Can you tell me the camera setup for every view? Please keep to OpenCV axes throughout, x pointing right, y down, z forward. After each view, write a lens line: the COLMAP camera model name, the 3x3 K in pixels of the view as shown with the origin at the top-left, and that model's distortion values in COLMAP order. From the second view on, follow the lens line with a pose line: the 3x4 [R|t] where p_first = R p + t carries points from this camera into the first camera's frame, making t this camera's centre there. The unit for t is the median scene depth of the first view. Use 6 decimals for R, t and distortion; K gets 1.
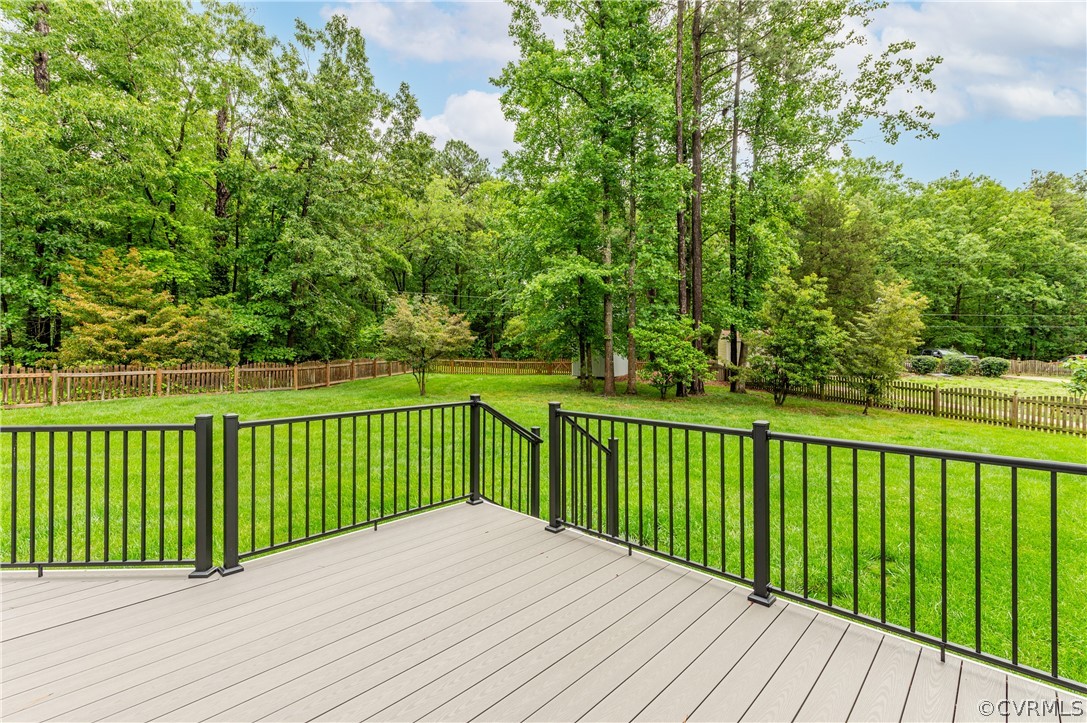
lens RADIAL K [[489.7, 0, 543.9], [0, 489.7, 353.0], [0, 0, 1]] dist [0.000556, -0.000041]
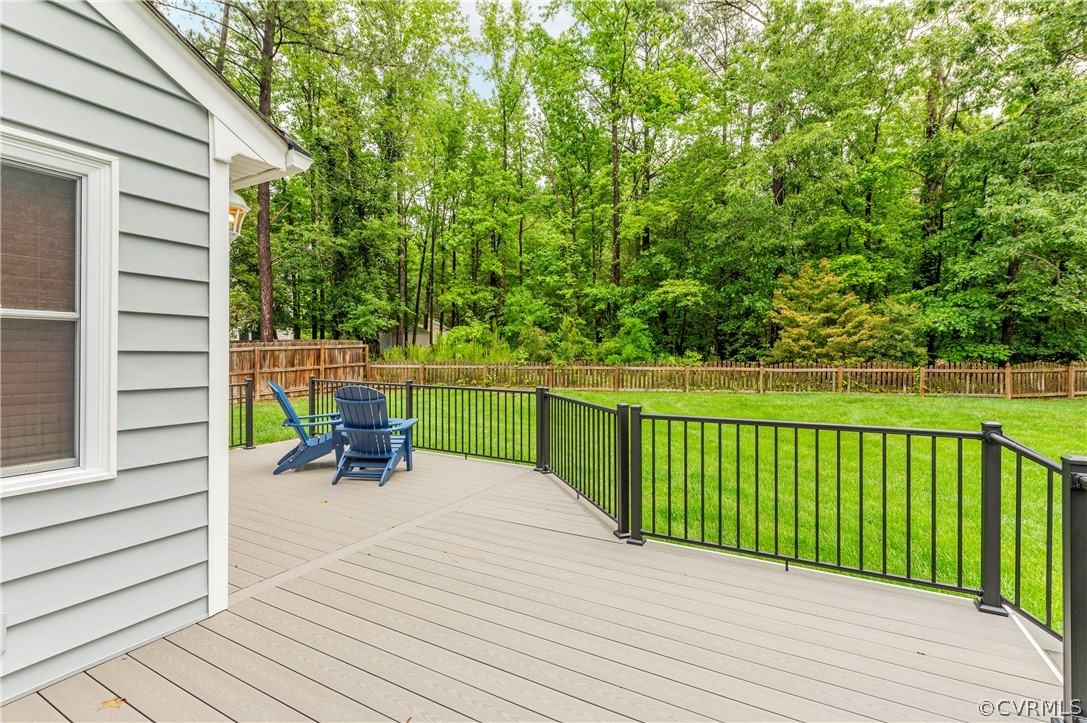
lens RADIAL K [[489.7, 0, 543.9], [0, 489.7, 353.0], [0, 0, 1]] dist [0.000556, -0.000041]
pose [[0.249401, -0.002173, -0.968398, 0.084343], [0.004177, 0.999991, -0.001168, 0.000608], [0.968391, -0.003754, 0.249408, 0.101724]]
